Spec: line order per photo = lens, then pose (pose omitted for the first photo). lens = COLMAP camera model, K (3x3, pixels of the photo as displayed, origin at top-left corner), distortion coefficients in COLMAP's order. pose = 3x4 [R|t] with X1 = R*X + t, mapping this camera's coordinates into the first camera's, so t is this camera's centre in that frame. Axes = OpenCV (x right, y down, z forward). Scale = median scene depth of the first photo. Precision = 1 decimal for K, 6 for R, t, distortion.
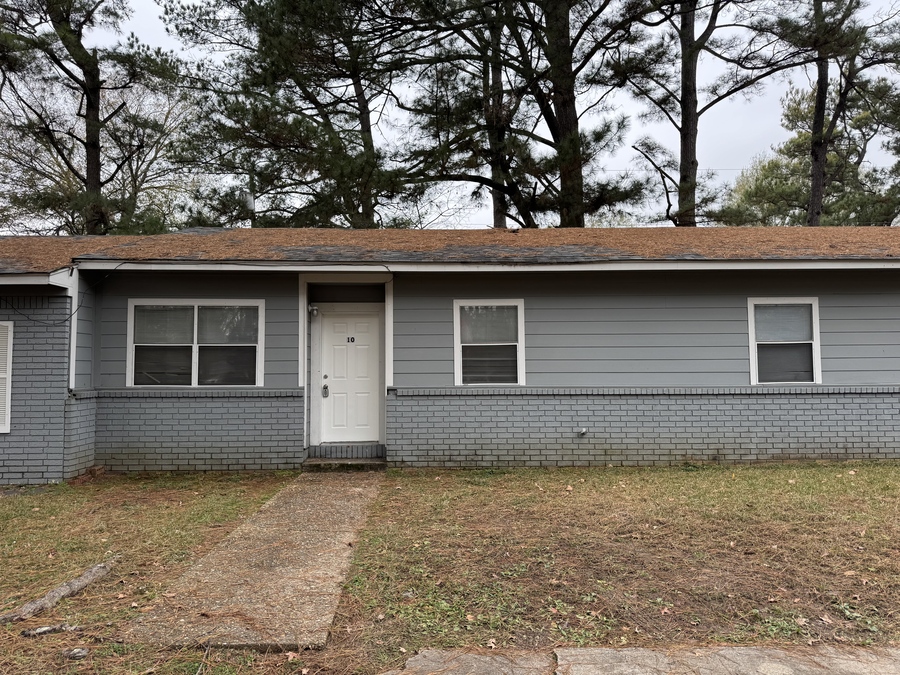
lens RADIAL K [[630.0, 0, 449.4], [0, 630.0, 336.3], [0, 0, 1]] dist [0.005161, -0.000922]
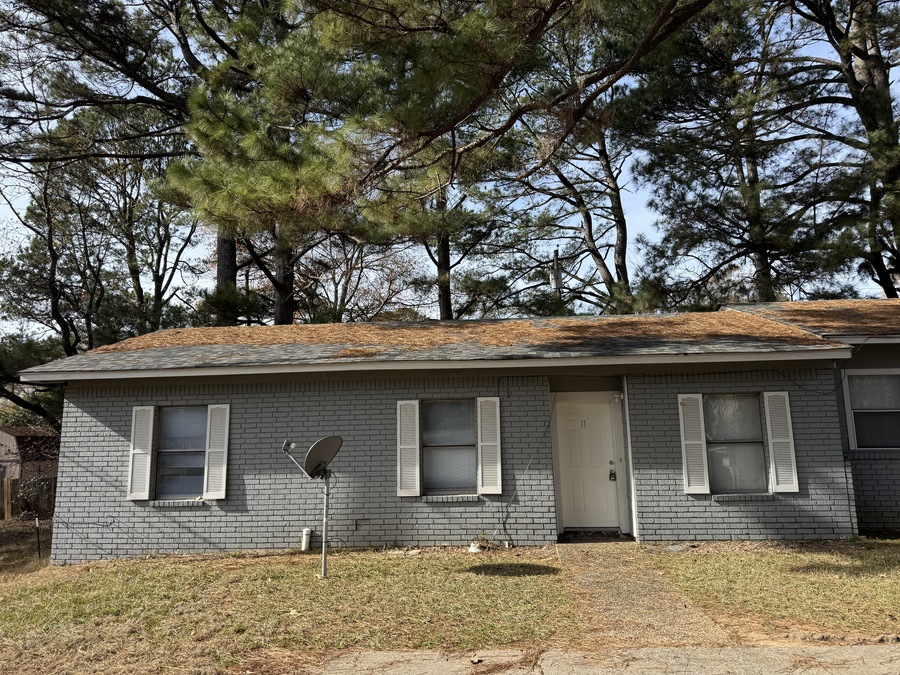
lens RADIAL K [[630.0, 0, 451.6], [0, 630.0, 336.1], [0, 0, 1]] dist [0.005161, -0.000922]
pose [[0.994555, -0.030756, -0.099569, -1.121898], [0.020009, 0.994037, -0.107193, -0.012877], [0.102272, 0.104617, 0.989240, -0.183168]]
